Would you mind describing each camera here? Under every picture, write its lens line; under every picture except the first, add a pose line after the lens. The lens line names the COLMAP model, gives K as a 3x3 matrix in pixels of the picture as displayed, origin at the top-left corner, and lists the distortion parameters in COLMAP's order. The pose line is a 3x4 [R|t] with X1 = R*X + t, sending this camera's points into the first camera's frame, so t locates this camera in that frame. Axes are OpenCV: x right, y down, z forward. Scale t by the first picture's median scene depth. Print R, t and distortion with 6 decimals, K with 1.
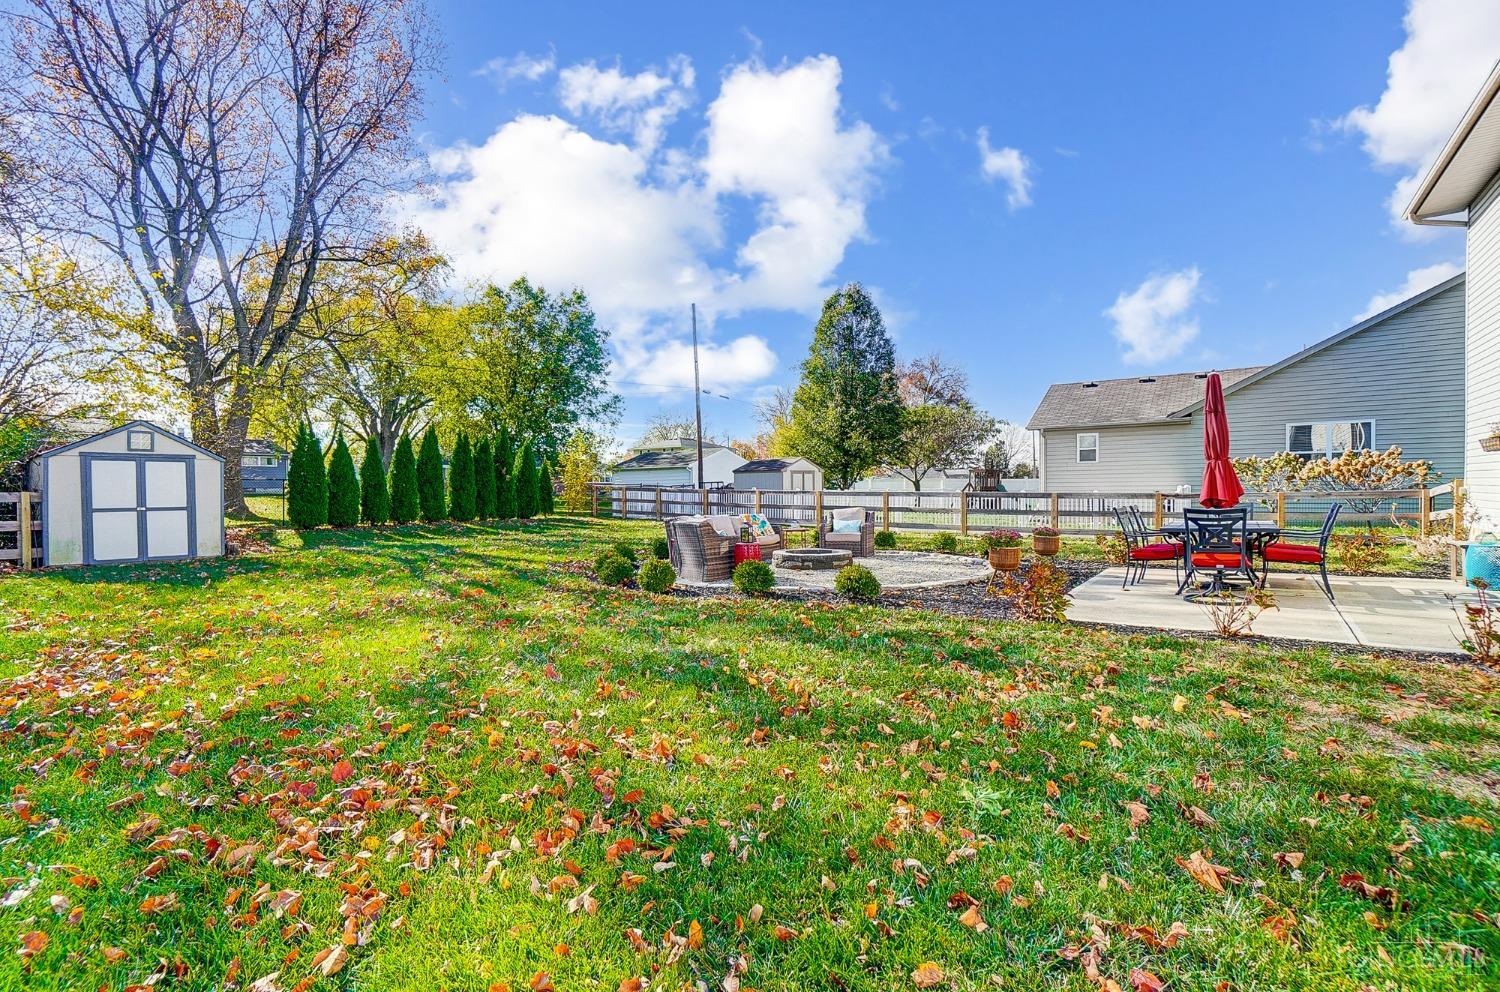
lens RADIAL K [[691.0, 0, 746.8], [0, 691.0, 494.0], [0, 0, 1]] dist [-0.046367, 0.015799]
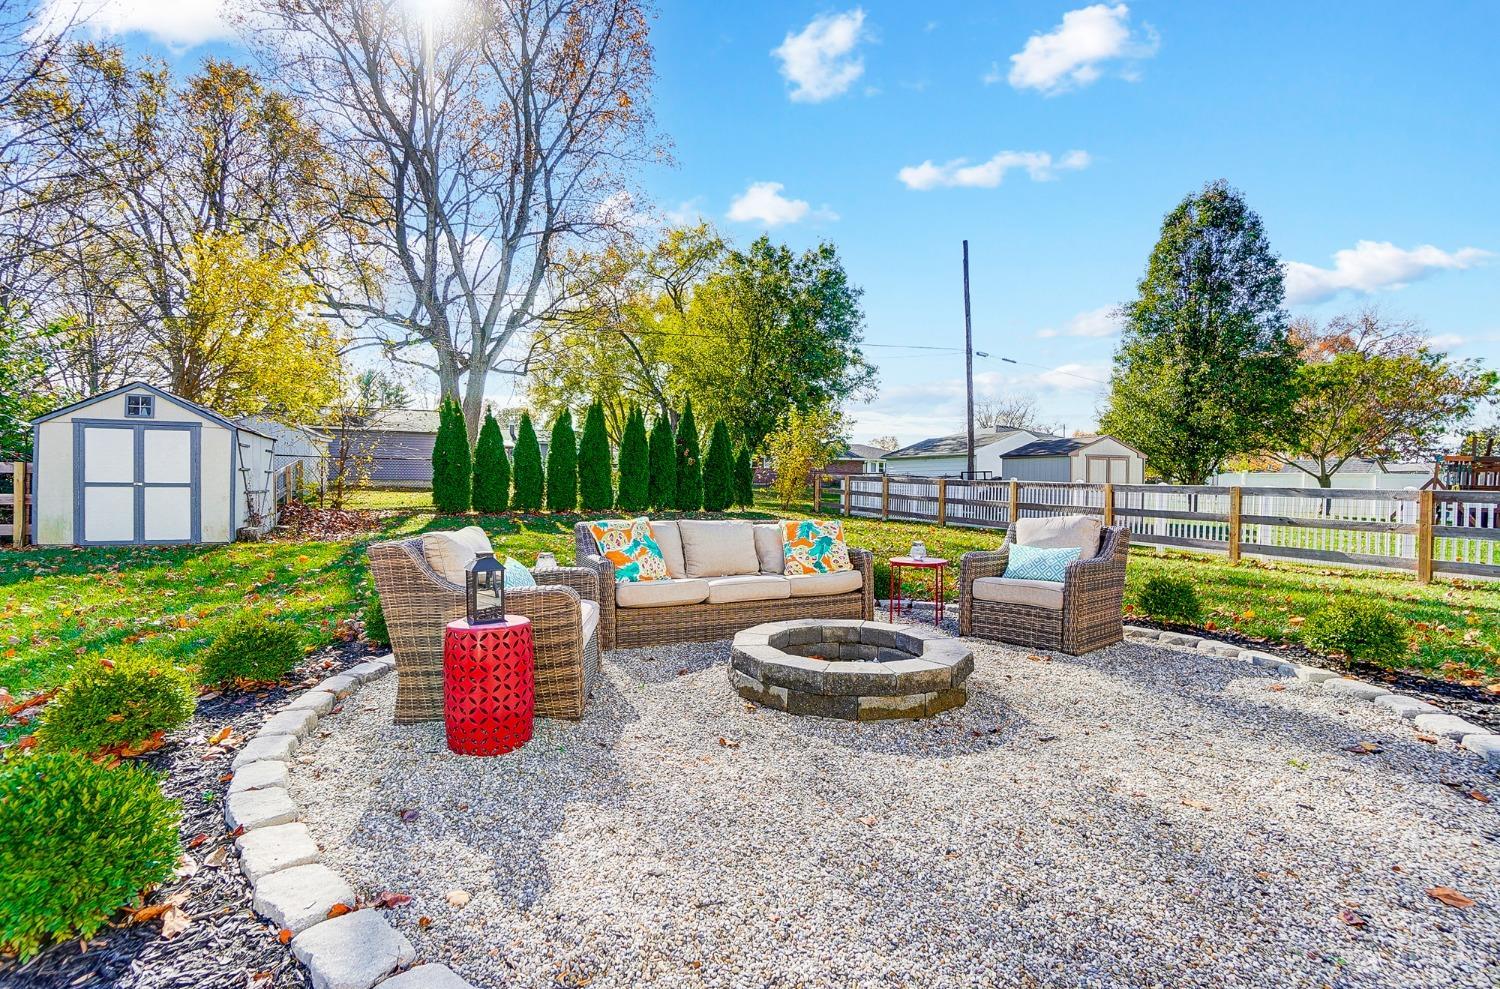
lens RADIAL K [[691.0, 0, 734.9], [0, 691.0, 492.6], [0, 0, 1]] dist [-0.046367, 0.015799]
pose [[0.883122, 0.024636, -0.468497, 0.071524], [-0.021519, 0.999696, 0.012006, 0.002488], [0.468651, -0.000521, 0.883383, 0.238355]]
